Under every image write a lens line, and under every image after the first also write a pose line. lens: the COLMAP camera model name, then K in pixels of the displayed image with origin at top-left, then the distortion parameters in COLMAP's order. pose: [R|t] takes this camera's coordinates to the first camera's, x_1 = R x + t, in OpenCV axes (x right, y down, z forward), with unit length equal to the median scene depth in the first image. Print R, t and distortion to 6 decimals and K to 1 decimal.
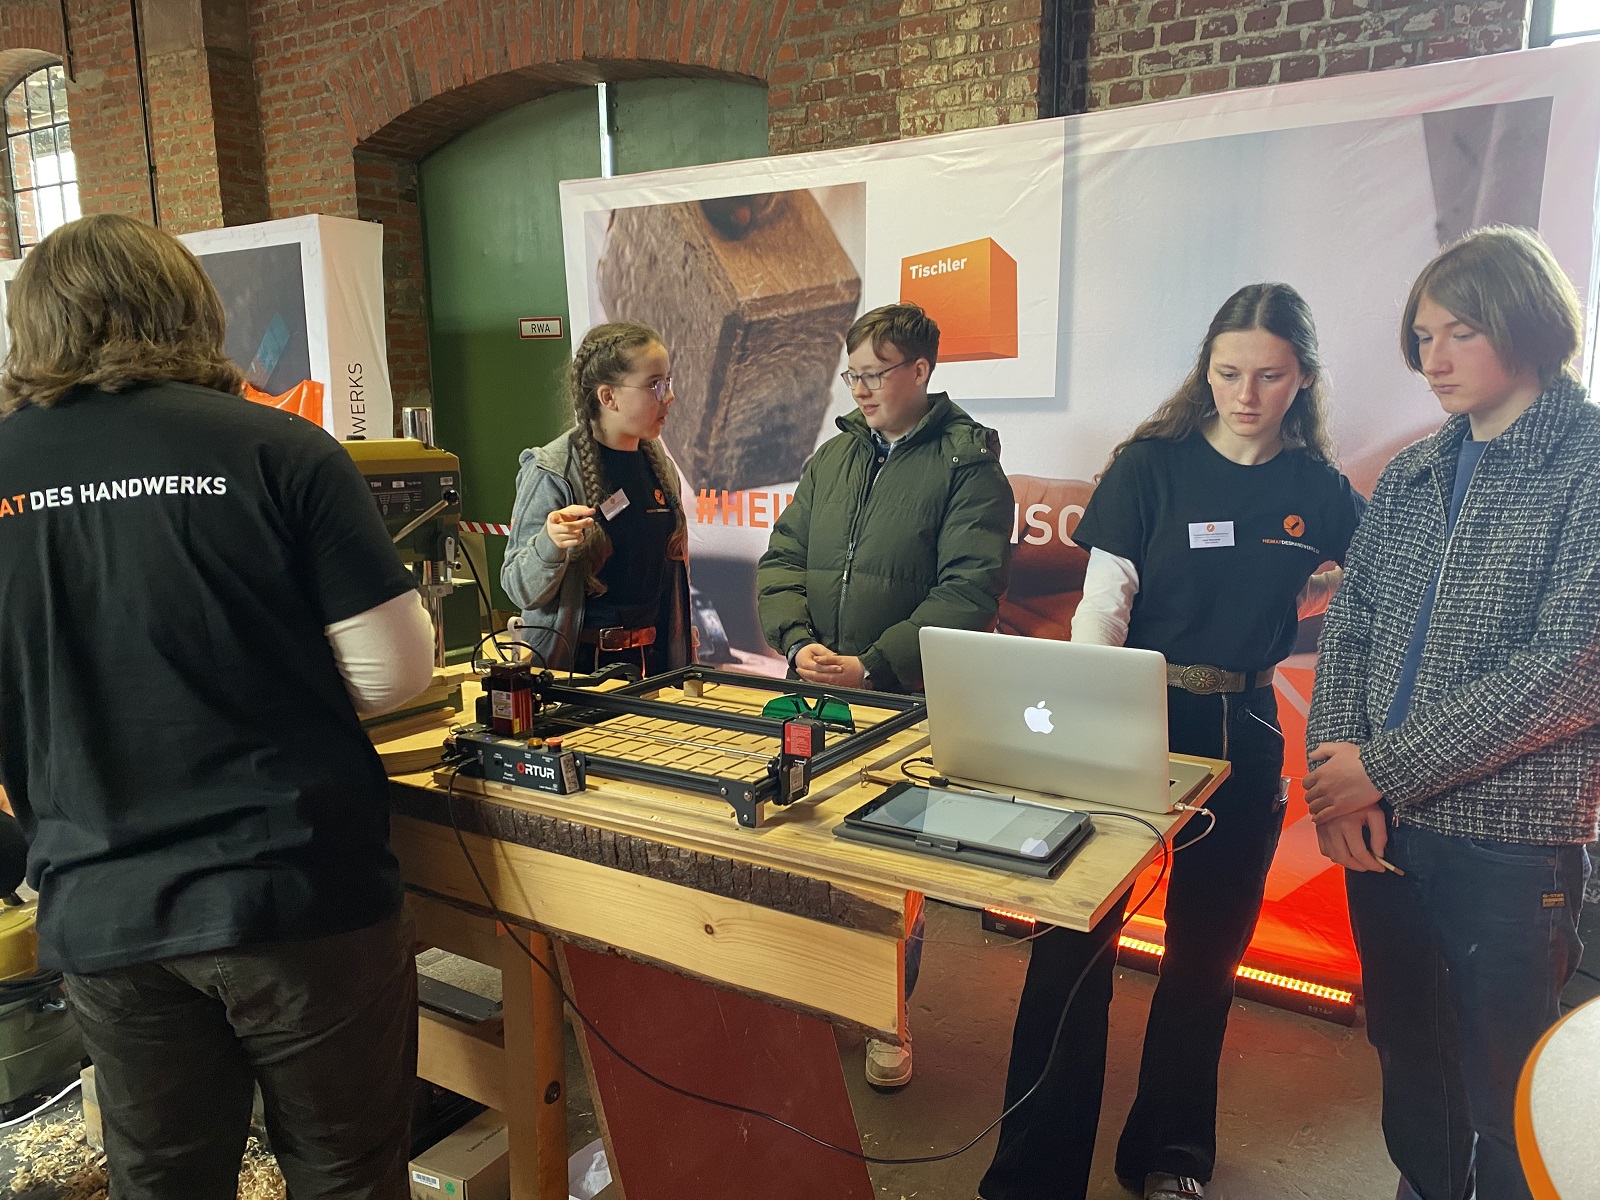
lens RADIAL K [[1178.0, 0, 830.9], [0, 1178.0, 603.4], [0, 0, 1]] dist [0.034630, -0.027148]
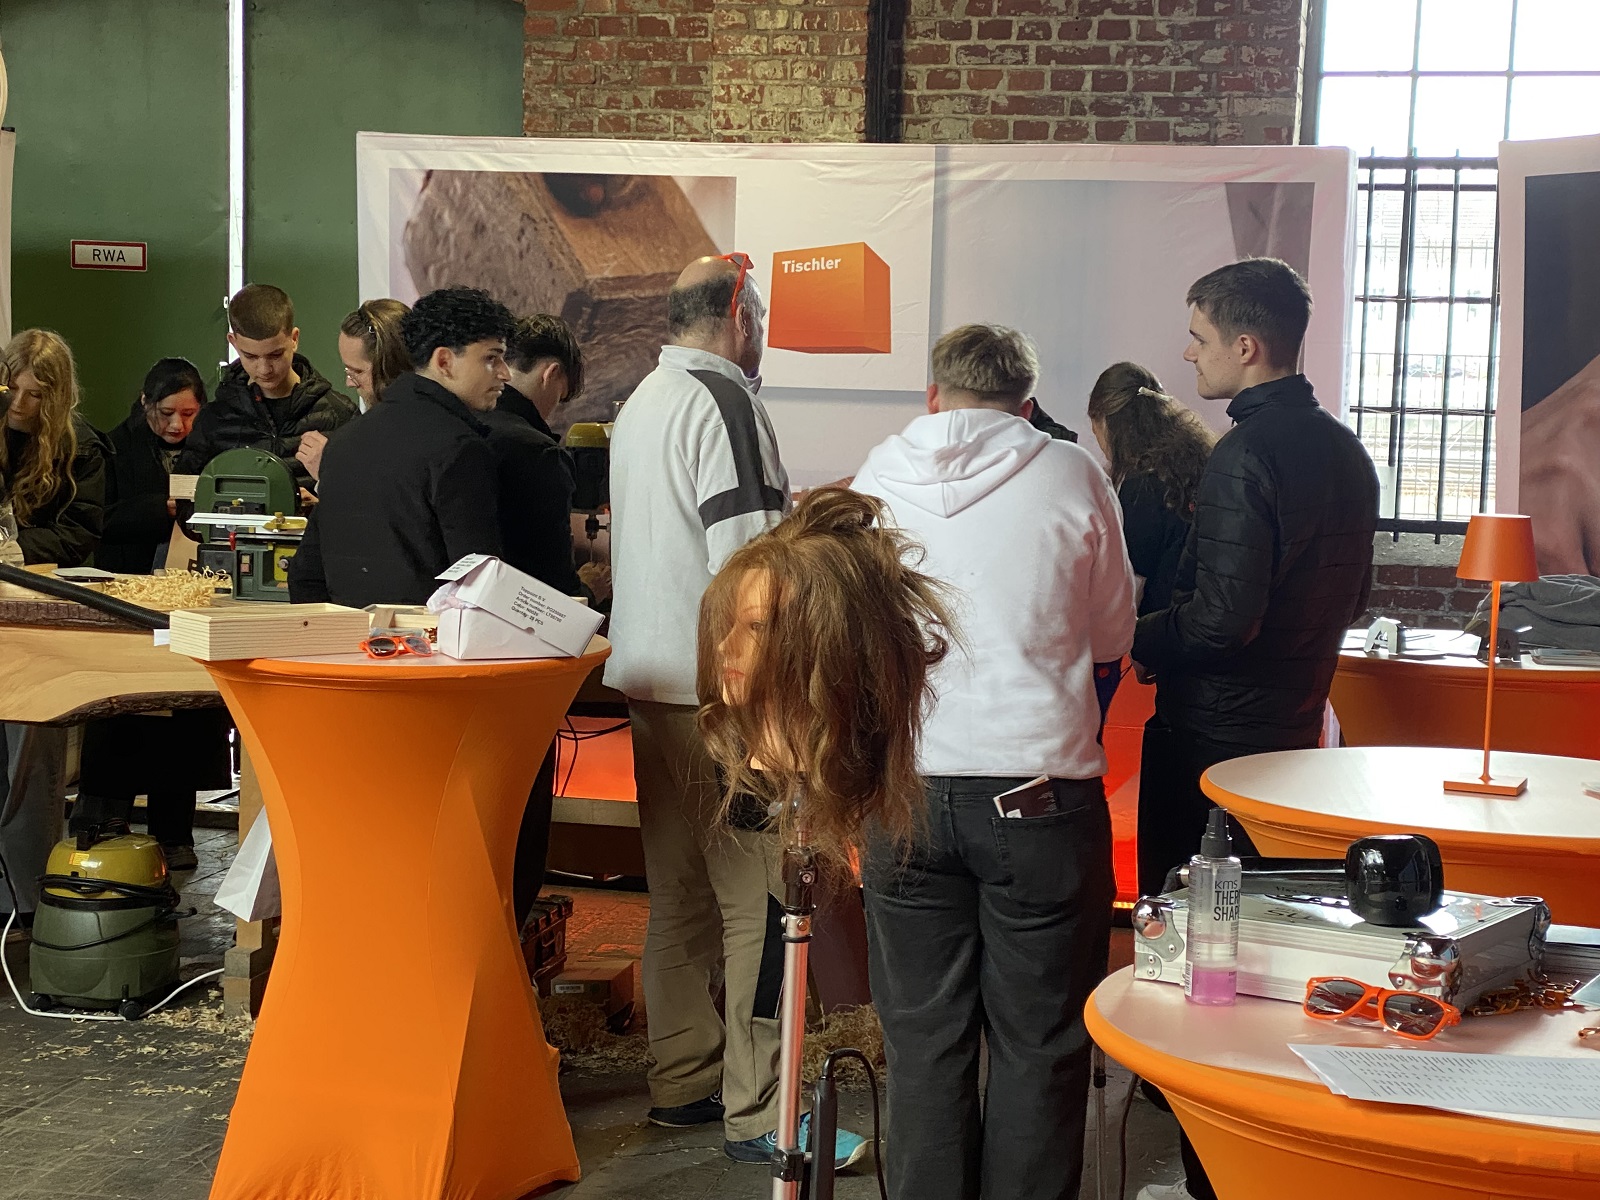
lens RADIAL K [[2850.0, 0, 832.4], [0, 2850.0, 607.9], [0, 0, 1]] dist [-0.028435, 1.803023]
pose [[0.945224, 0.002414, 0.326415, -0.639468], [0.021778, 0.997278, -0.070441, 0.177961], [-0.325696, 0.073691, 0.942598, -1.223749]]
